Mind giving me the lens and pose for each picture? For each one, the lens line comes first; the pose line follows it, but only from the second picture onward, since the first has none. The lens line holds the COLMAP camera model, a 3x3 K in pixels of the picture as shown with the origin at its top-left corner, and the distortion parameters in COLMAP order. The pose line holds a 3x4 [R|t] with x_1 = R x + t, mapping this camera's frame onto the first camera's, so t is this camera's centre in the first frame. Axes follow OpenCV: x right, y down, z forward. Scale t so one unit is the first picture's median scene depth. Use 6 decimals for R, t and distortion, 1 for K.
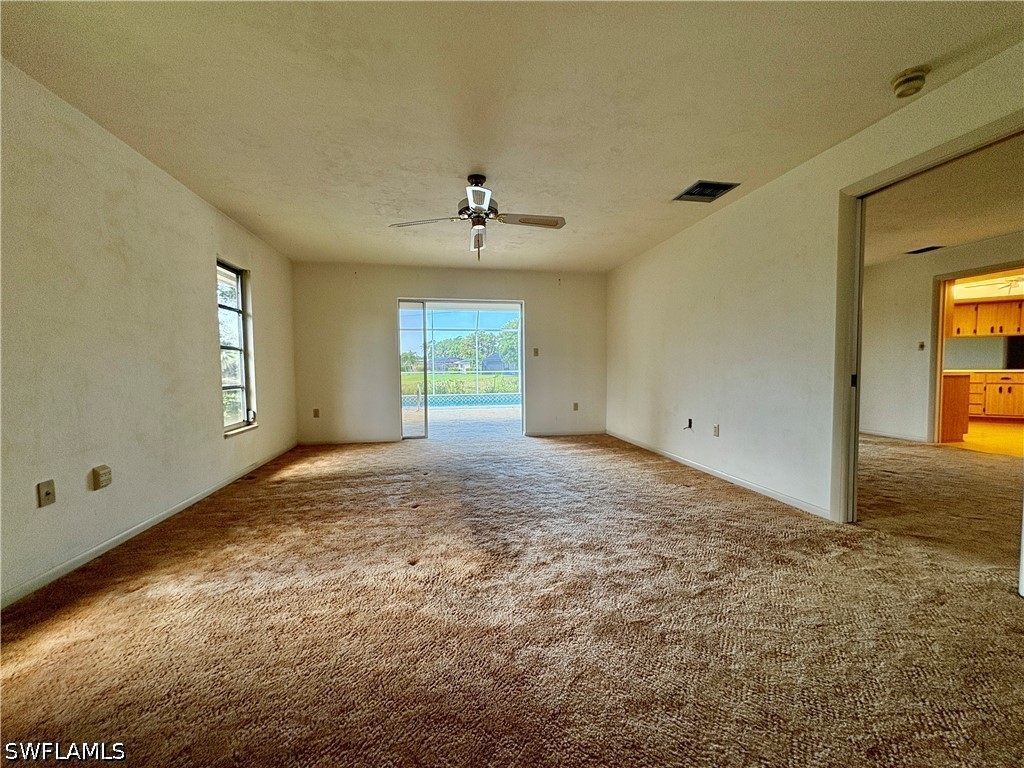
lens RADIAL K [[407.9, 0, 514.6], [0, 407.9, 385.5], [0, 0, 1]] dist [0.002741, -0.000140]
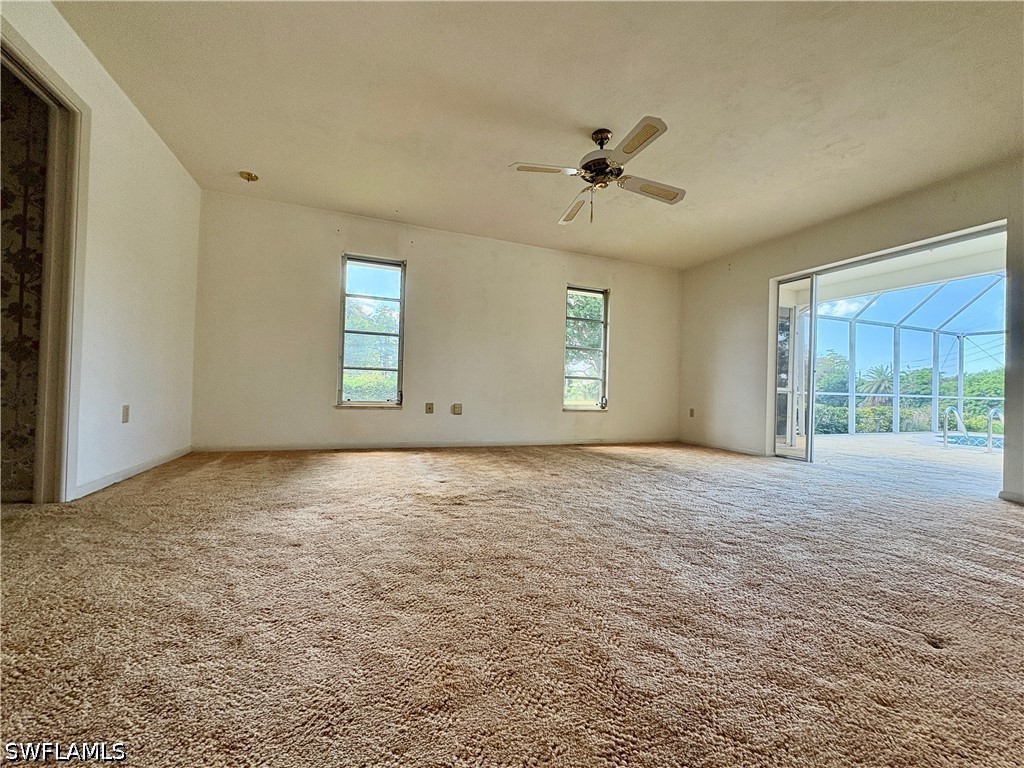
lens RADIAL K [[407.9, 0, 514.6], [0, 407.9, 385.5], [0, 0, 1]] dist [0.002741, -0.000140]
pose [[0.178798, 0.004490, -0.983876, 0.586660], [-0.076182, 0.997051, -0.009294, 0.058089], [0.980932, 0.076615, 0.178613, 0.507112]]
